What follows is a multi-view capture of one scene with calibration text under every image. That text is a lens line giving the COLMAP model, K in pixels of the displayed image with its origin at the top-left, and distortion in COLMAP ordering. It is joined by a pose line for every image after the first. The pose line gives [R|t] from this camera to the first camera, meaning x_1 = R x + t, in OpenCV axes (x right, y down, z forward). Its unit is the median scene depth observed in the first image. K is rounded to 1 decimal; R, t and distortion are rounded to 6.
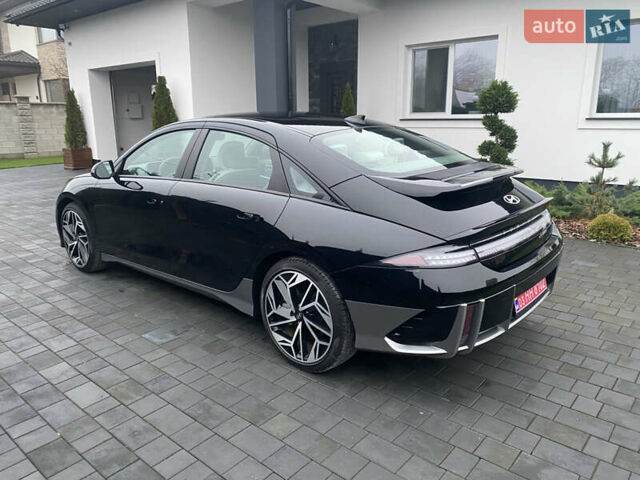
lens RADIAL K [[487.1, 0, 323.4], [0, 487.1, 238.4], [0, 0, 1]] dist [0.025739, -0.025126]
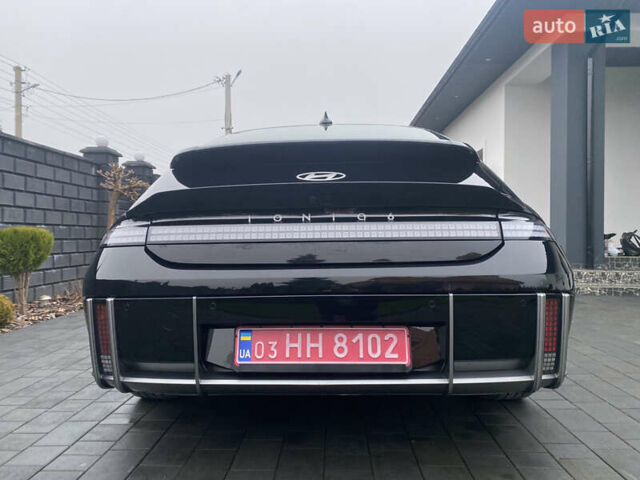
lens RADIAL K [[487.1, 0, 313.9], [0, 487.1, 234.3], [0, 0, 1]] dist [0.025739, -0.025126]
pose [[0.620600, 0.005198, -0.784110, 0.328739], [-0.194580, 0.969722, -0.147576, 0.028797], [0.759602, 0.244157, 0.602821, 0.263912]]
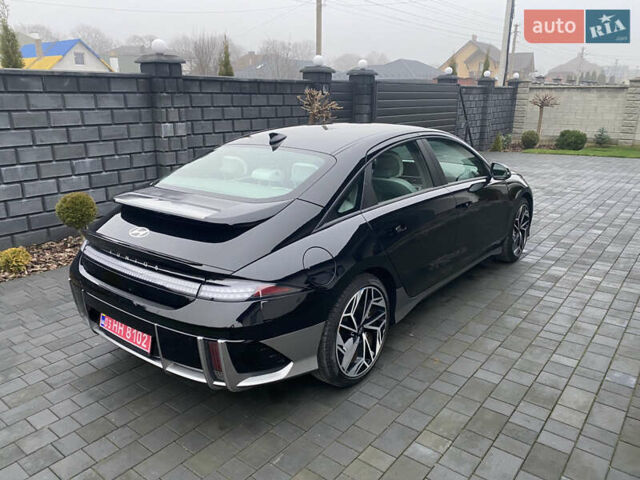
lens RADIAL K [[487.1, 0, 315.5], [0, 487.1, 241.4], [0, 0, 1]] dist [0.025739, -0.025126]
pose [[0.031294, 0.294268, -0.955210, 0.521801], [-0.245085, 0.928762, 0.278091, -0.164518], [0.968996, 0.225405, 0.101185, 0.492333]]
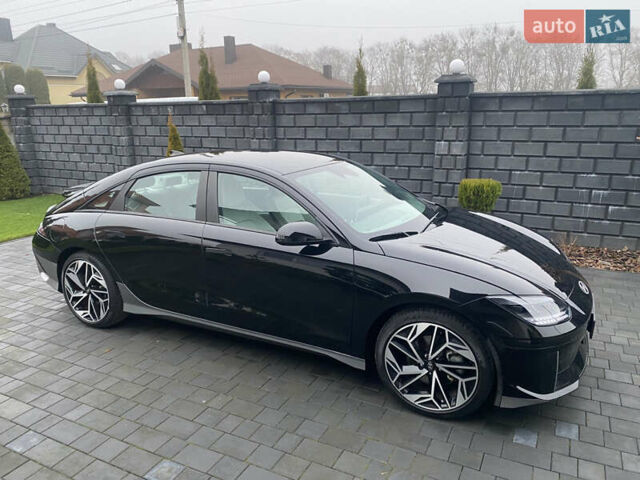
lens RADIAL K [[487.1, 0, 314.2], [0, 487.1, 243.7], [0, 0, 1]] dist [0.025739, -0.025126]
pose [[-0.971784, 0.086797, -0.219322, 0.007301], [-0.033252, 0.870134, 0.491693, -0.338122], [0.233517, 0.485112, -0.842696, 1.125277]]
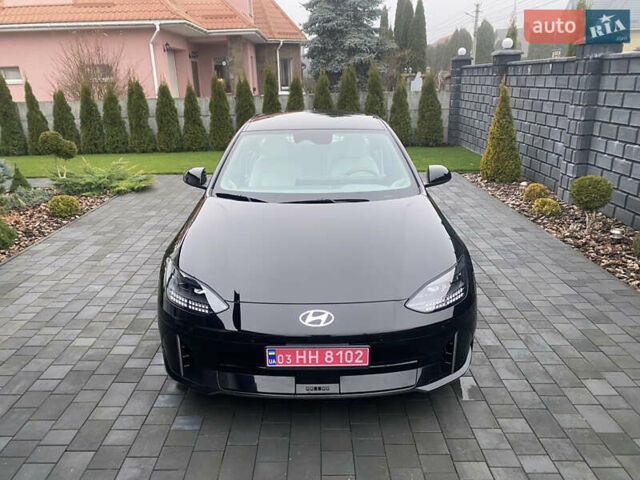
lens RADIAL K [[487.1, 0, 314.0], [0, 487.1, 240.8], [0, 0, 1]] dist [0.025739, -0.025126]
pose [[-0.652296, -0.217471, 0.726097, -0.571188], [0.214050, 0.866112, 0.451700, -0.289351], [-0.727112, 0.450063, -0.518412, 0.973300]]
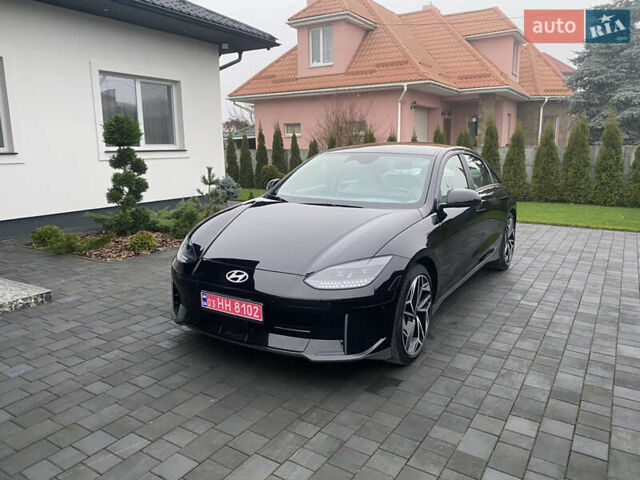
lens RADIAL K [[487.1, 0, 322.2], [0, 487.1, 236.5], [0, 0, 1]] dist [0.025739, -0.025126]
pose [[-0.153551, -0.174534, 0.972605, -0.766815], [0.250517, 0.945245, 0.209175, -0.192412], [-0.955857, 0.275773, -0.101419, 0.779201]]
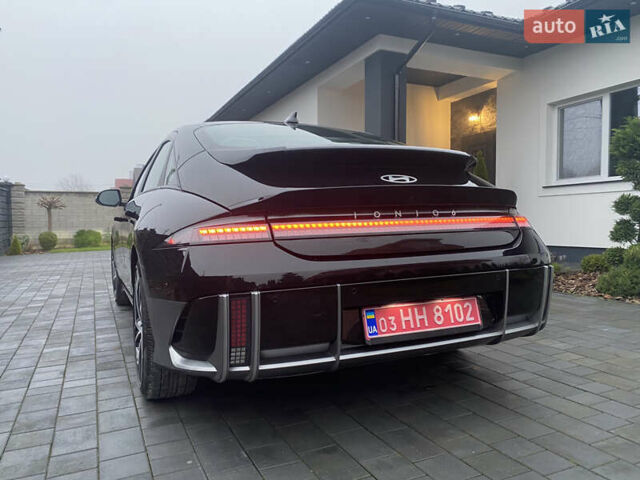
lens RADIAL K [[487.1, 0, 311.7], [0, 487.1, 247.3], [0, 0, 1]] dist [0.025739, -0.025126]
pose [[0.905785, 0.017216, -0.423387, 0.224356], [-0.096239, 0.981421, -0.165985, 0.055753], [0.412663, 0.191093, 0.890614, 0.141648]]
